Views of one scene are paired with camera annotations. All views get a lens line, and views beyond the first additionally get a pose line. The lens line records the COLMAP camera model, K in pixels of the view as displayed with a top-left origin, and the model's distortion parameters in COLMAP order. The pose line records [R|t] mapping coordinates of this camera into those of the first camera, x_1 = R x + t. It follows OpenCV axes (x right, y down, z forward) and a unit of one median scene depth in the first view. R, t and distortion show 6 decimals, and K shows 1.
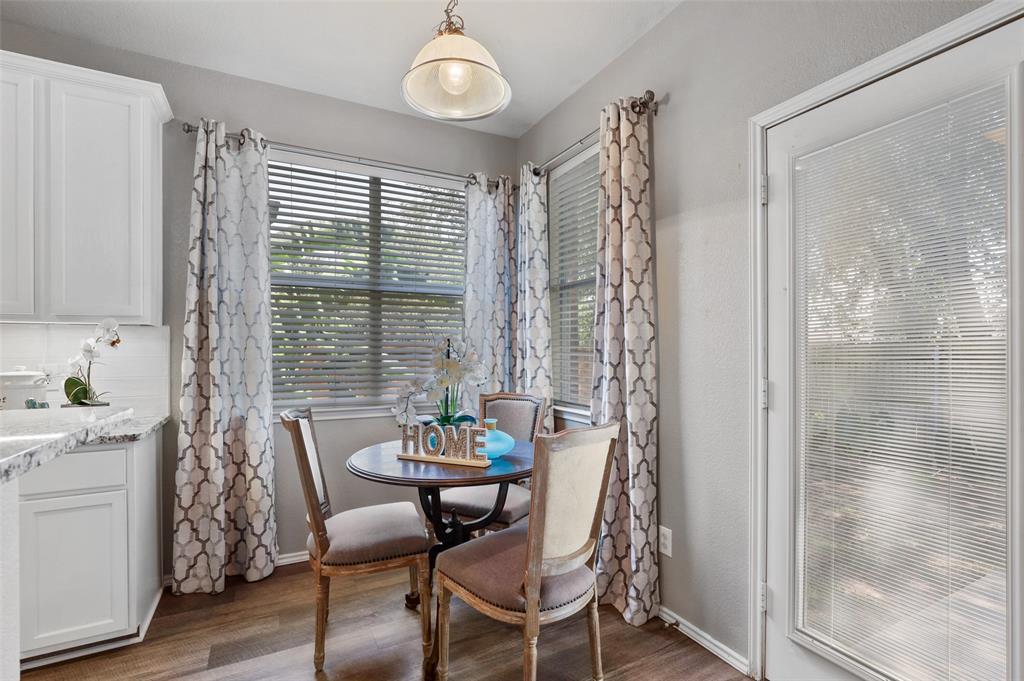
lens RADIAL K [[475.5, 0, 507.3], [0, 475.5, 337.8], [0, 0, 1]] dist [-0.007947, 0.004200]
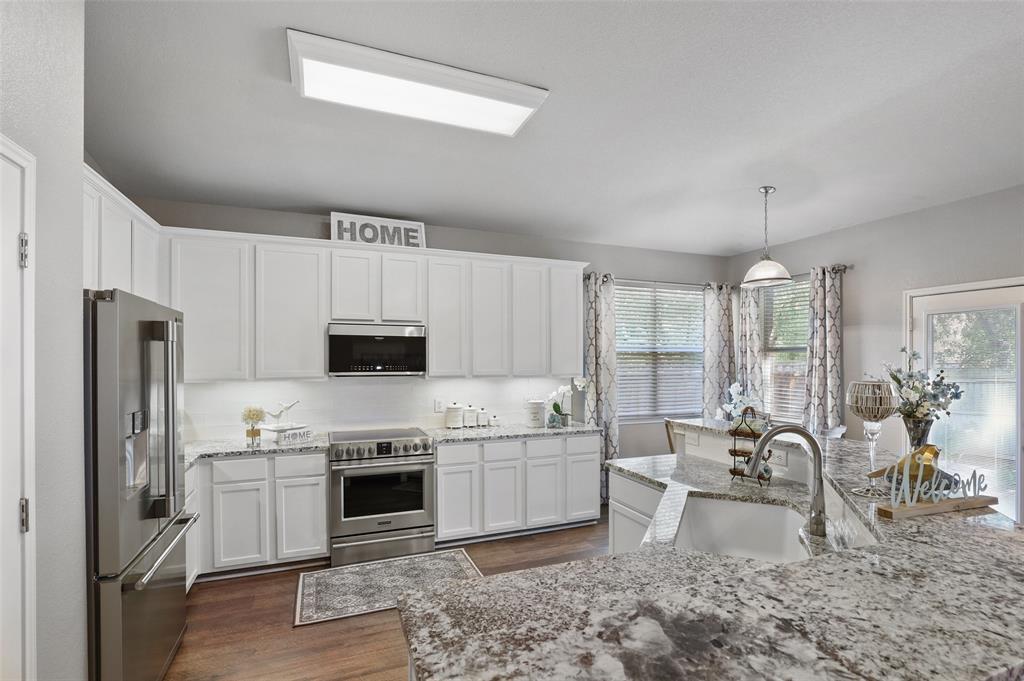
lens RADIAL K [[475.5, 0, 498.2], [0, 475.5, 354.4], [0, 0, 1]] dist [-0.007947, 0.004200]
pose [[0.994650, -0.004458, -0.103205, -0.922415], [0.007059, 0.999666, 0.024850, -0.185936], [0.103059, -0.025445, 0.994350, -1.132037]]
